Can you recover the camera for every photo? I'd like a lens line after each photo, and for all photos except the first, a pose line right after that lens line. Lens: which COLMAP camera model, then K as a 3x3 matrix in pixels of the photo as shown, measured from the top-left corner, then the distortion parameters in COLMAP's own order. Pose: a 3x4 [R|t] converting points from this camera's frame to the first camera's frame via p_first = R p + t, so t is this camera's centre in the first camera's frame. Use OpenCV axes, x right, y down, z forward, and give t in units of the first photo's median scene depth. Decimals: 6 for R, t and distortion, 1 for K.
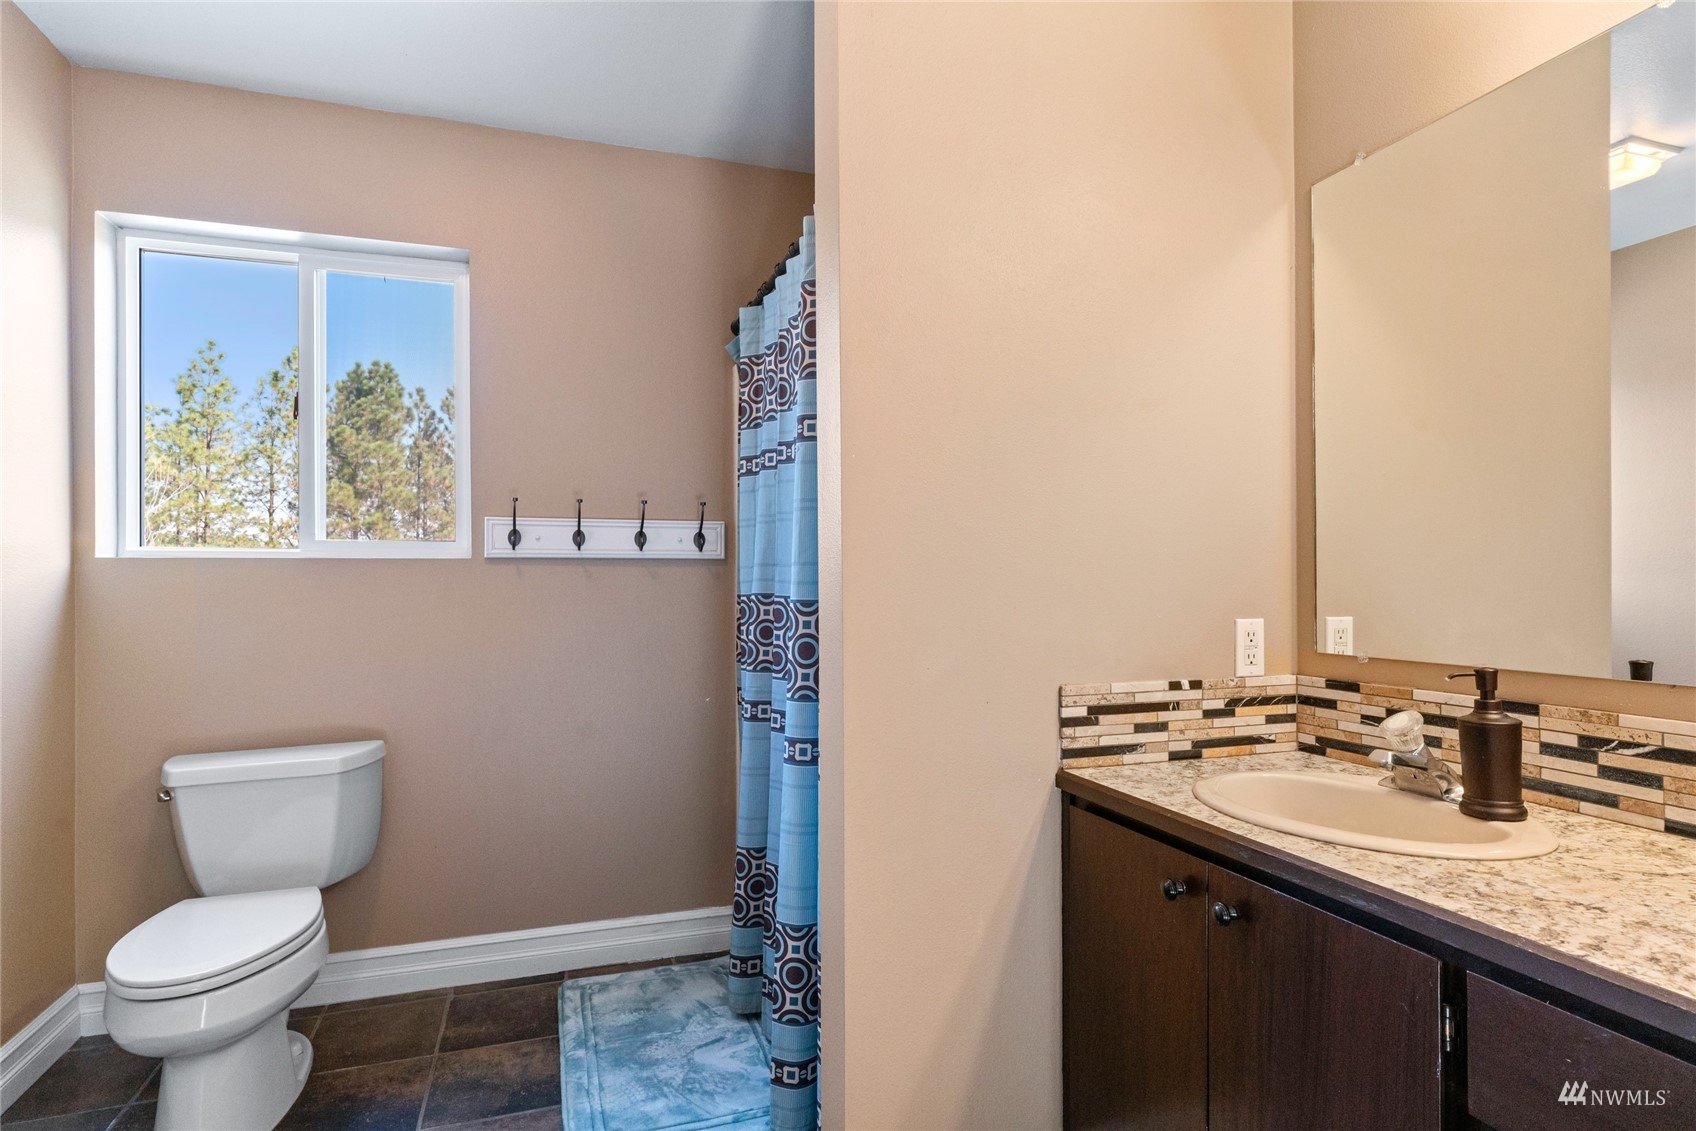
lens RADIAL K [[868.1, 0, 845.4], [0, 868.1, 577.1], [0, 0, 1]] dist [-0.006748, 0.002519]
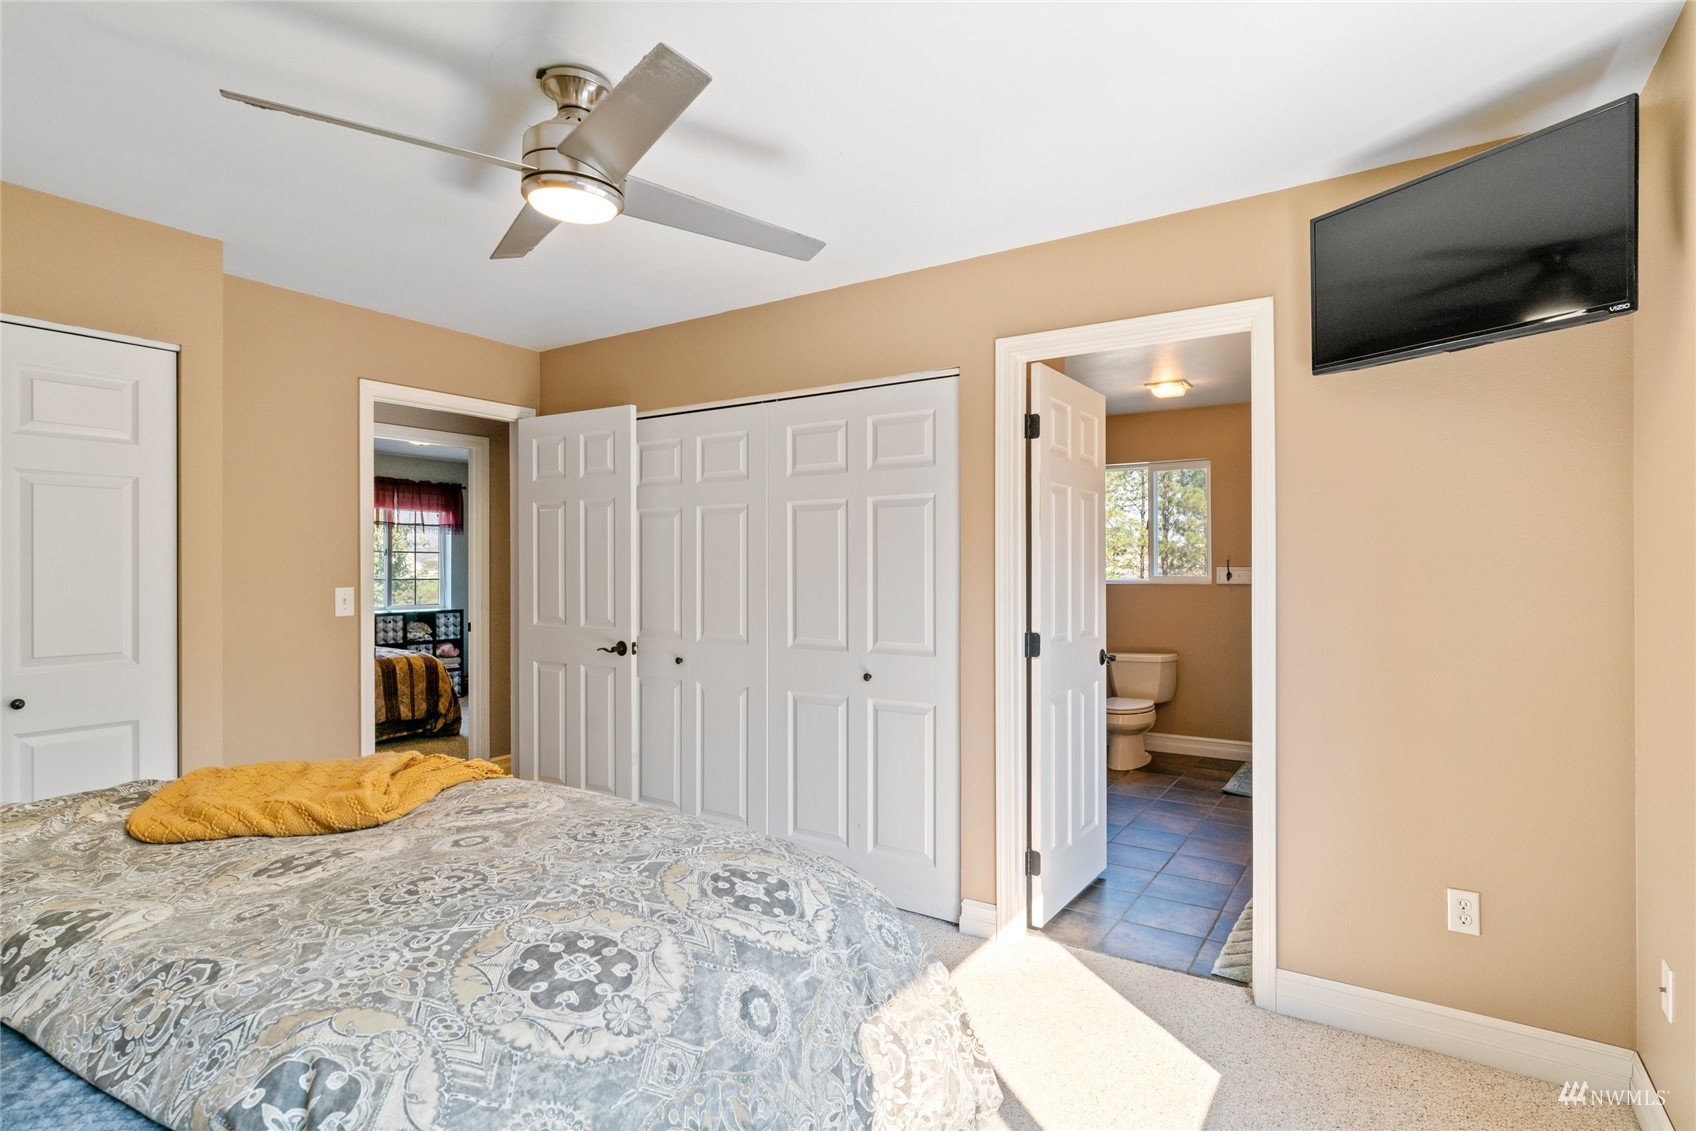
lens RADIAL K [[868.1, 0, 846.5], [0, 868.1, 569.0], [0, 0, 1]] dist [-0.006748, 0.002519]
pose [[0.609381, 0.000054, -0.792877, 0.883885], [0.007238, 0.999958, 0.005631, -0.085794], [0.792844, -0.009170, 0.609355, -1.316196]]
